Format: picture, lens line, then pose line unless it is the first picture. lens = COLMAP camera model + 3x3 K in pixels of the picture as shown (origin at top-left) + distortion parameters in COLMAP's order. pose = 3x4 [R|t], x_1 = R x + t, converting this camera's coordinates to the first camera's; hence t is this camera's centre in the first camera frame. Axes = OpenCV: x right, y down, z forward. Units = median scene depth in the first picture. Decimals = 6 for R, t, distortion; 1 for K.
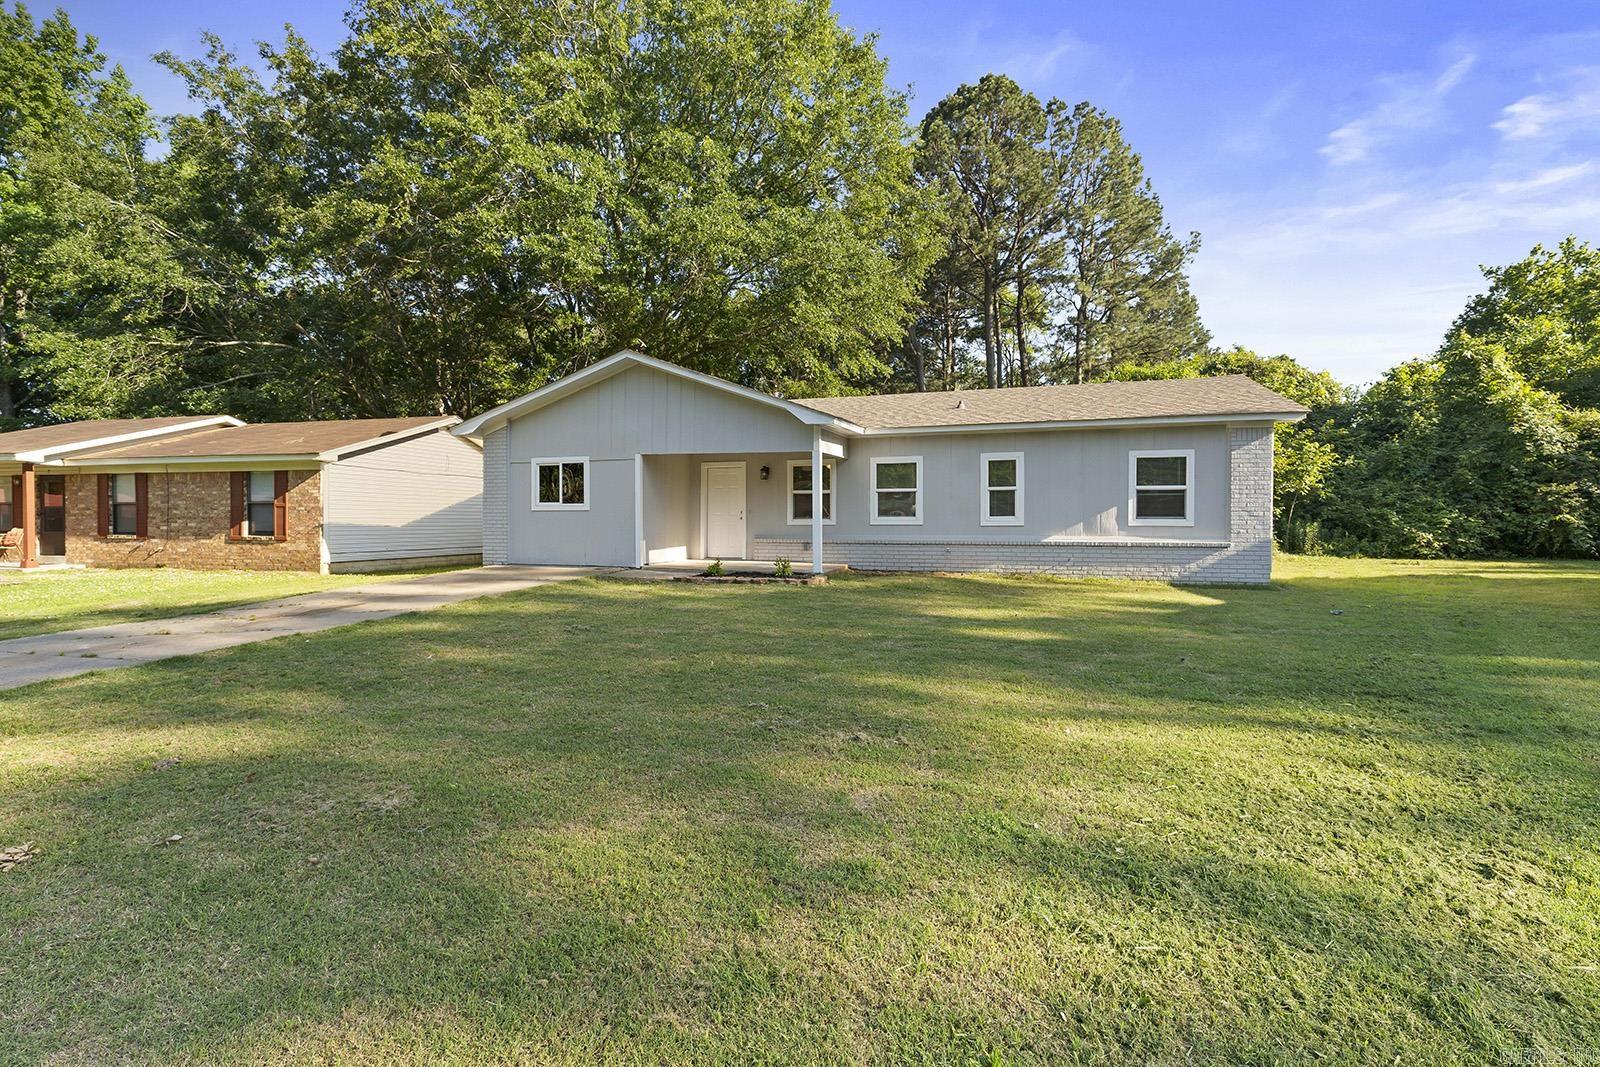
lens RADIAL K [[744.6, 0, 802.8], [0, 744.6, 524.2], [0, 0, 1]] dist [-0.001284, 0.001888]
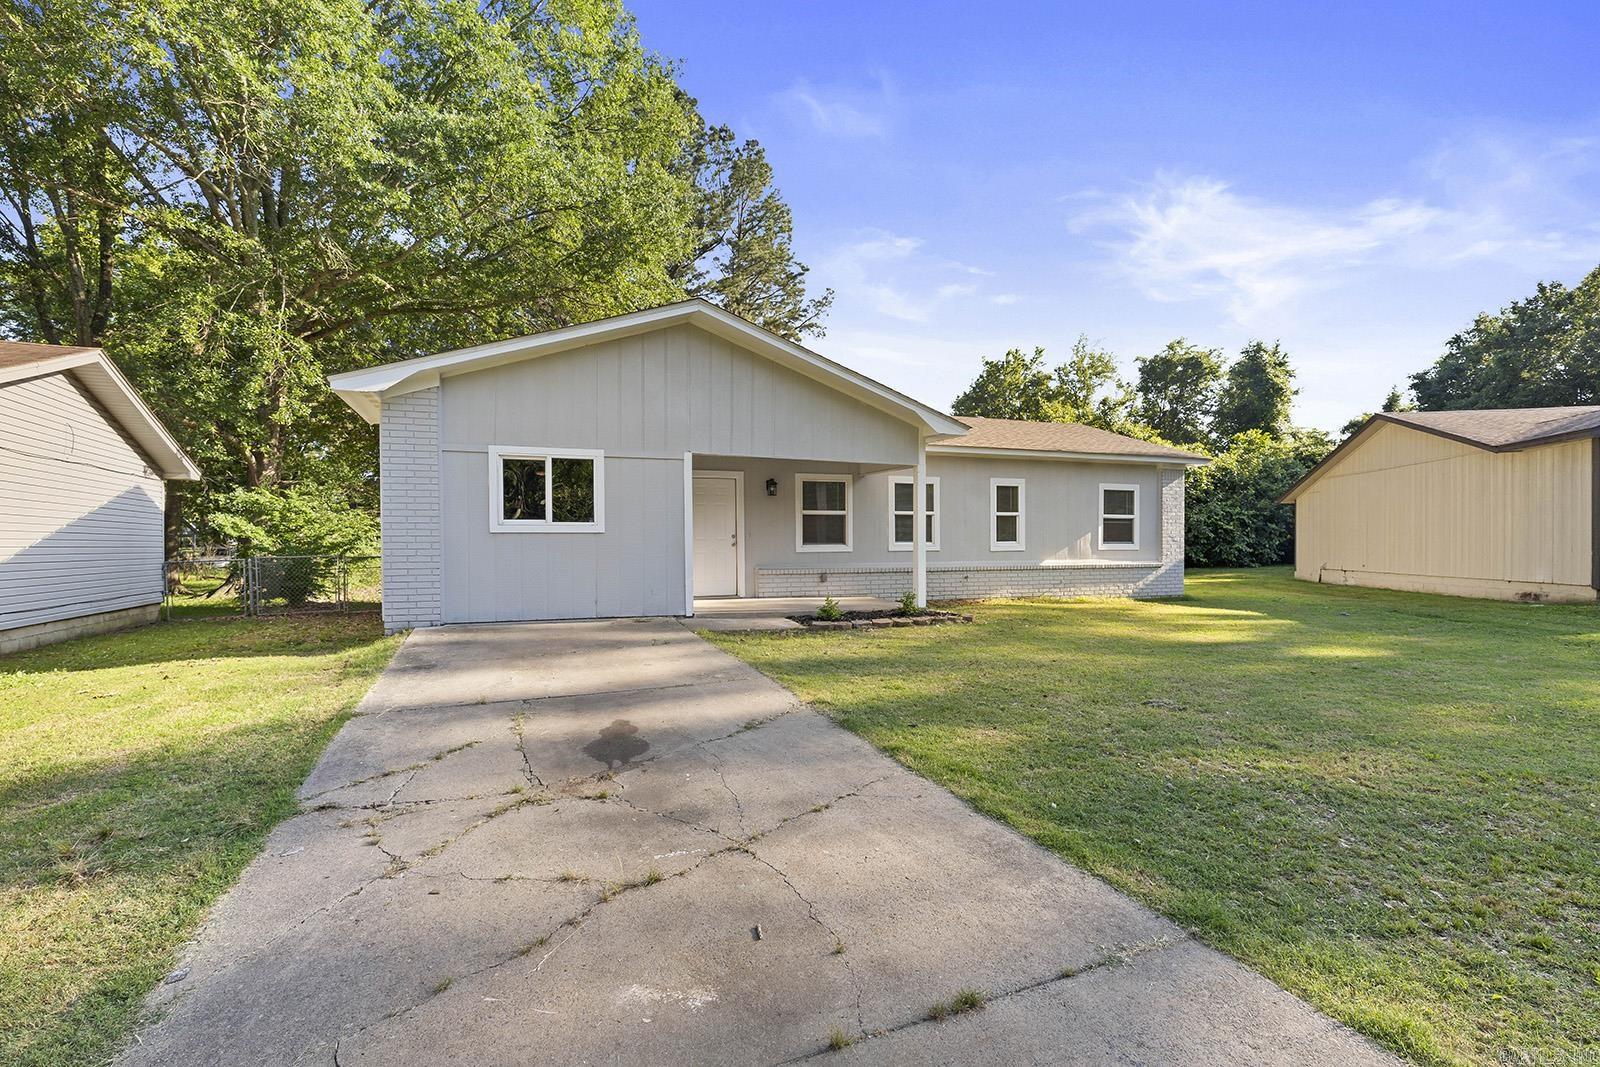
lens RADIAL K [[744.6, 0, 800.8], [0, 744.6, 549.1], [0, 0, 1]] dist [-0.001284, 0.001888]
pose [[0.769944, -0.007879, 0.638062, -0.595722], [0.006017, 0.999969, 0.005088, -0.007096], [-0.638083, -0.000078, 0.769968, 0.404794]]
